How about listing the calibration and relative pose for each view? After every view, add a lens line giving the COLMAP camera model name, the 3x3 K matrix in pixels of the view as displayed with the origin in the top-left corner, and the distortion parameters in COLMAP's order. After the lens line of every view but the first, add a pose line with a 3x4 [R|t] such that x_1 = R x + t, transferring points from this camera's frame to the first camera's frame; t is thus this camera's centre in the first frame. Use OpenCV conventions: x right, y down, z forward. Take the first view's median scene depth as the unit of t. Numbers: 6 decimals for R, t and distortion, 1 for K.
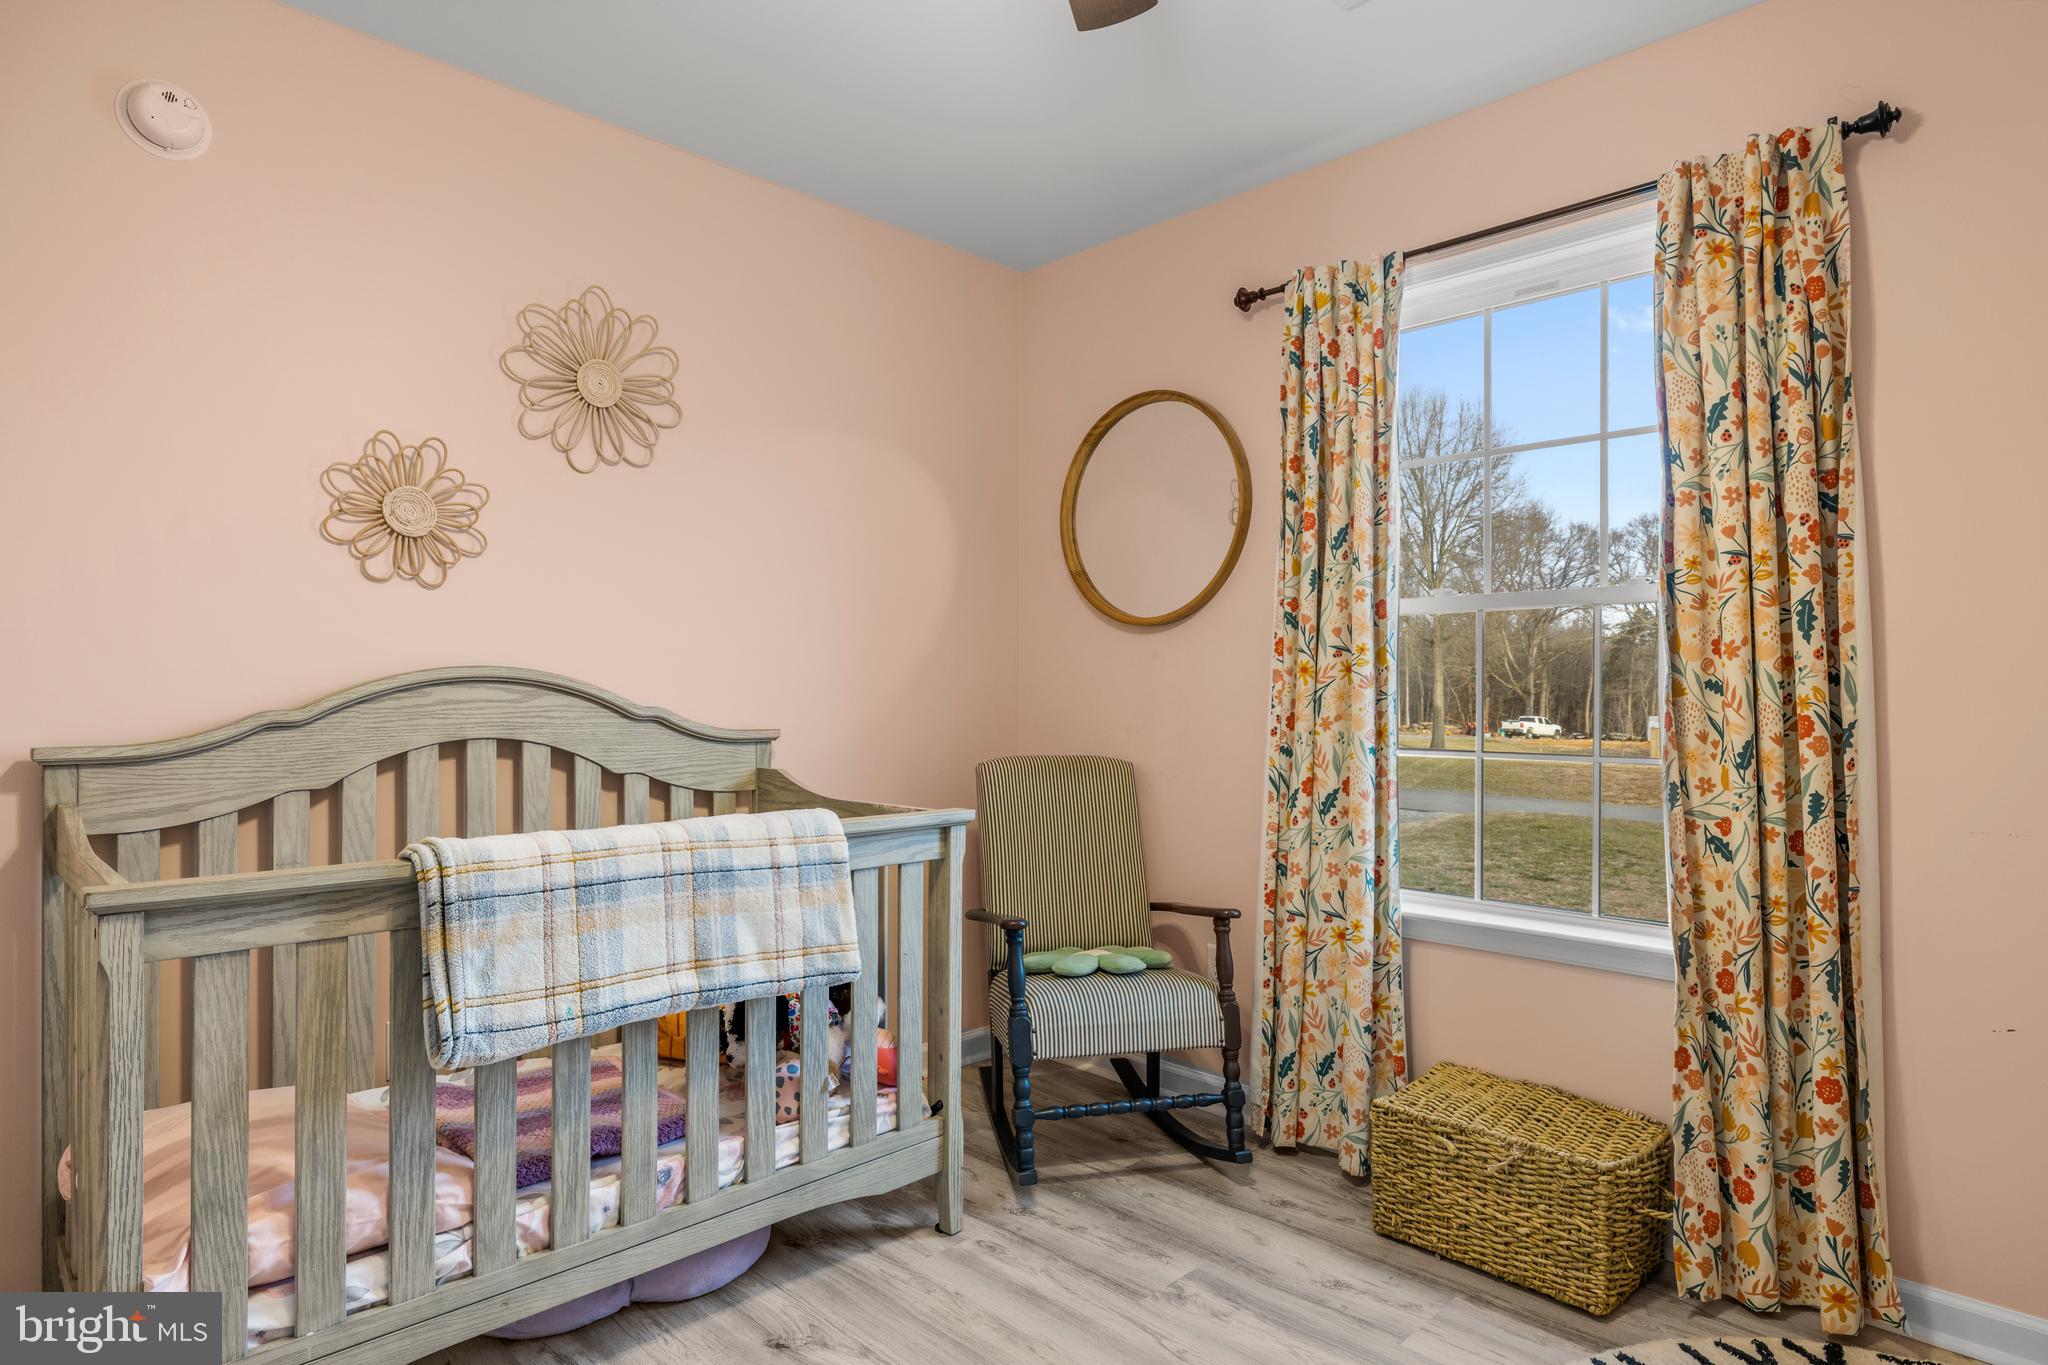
lens RADIAL K [[1139.7, 0, 1029.8], [0, 1139.7, 679.8], [0, 0, 1]] dist [0.000922, -0.000159]
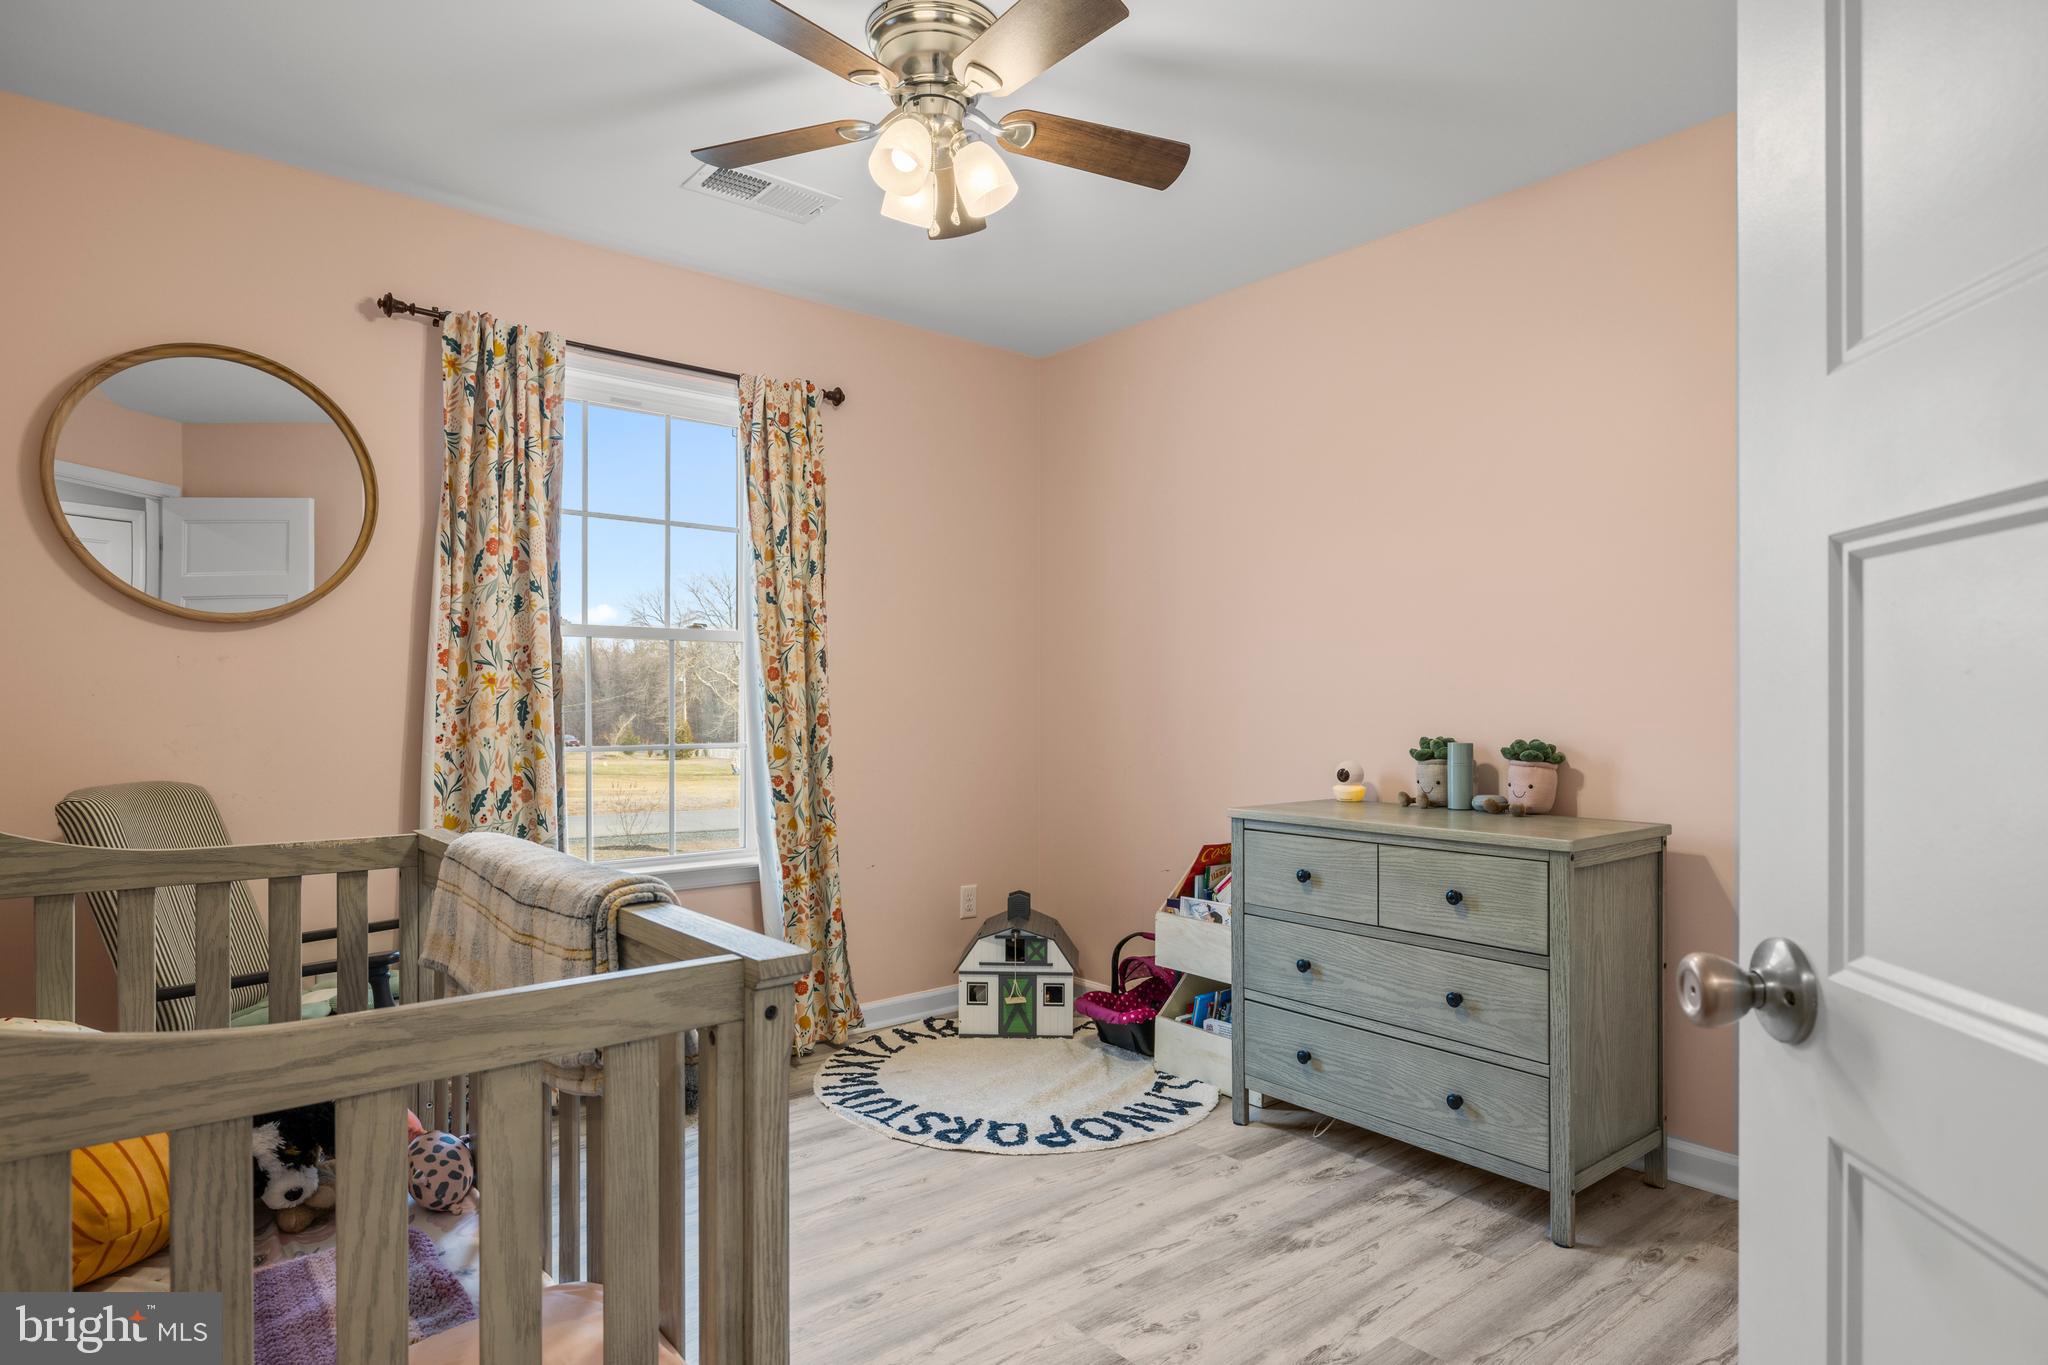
lens RADIAL K [[1139.7, 0, 1026.3], [0, 1139.7, 693.0], [0, 0, 1]] dist [0.000922, -0.000159]
pose [[0.082393, 0.006628, 0.996578, -0.570667], [-0.012588, 0.999905, -0.005610, 0.001856], [-0.996520, -0.012083, 0.082468, 0.274748]]
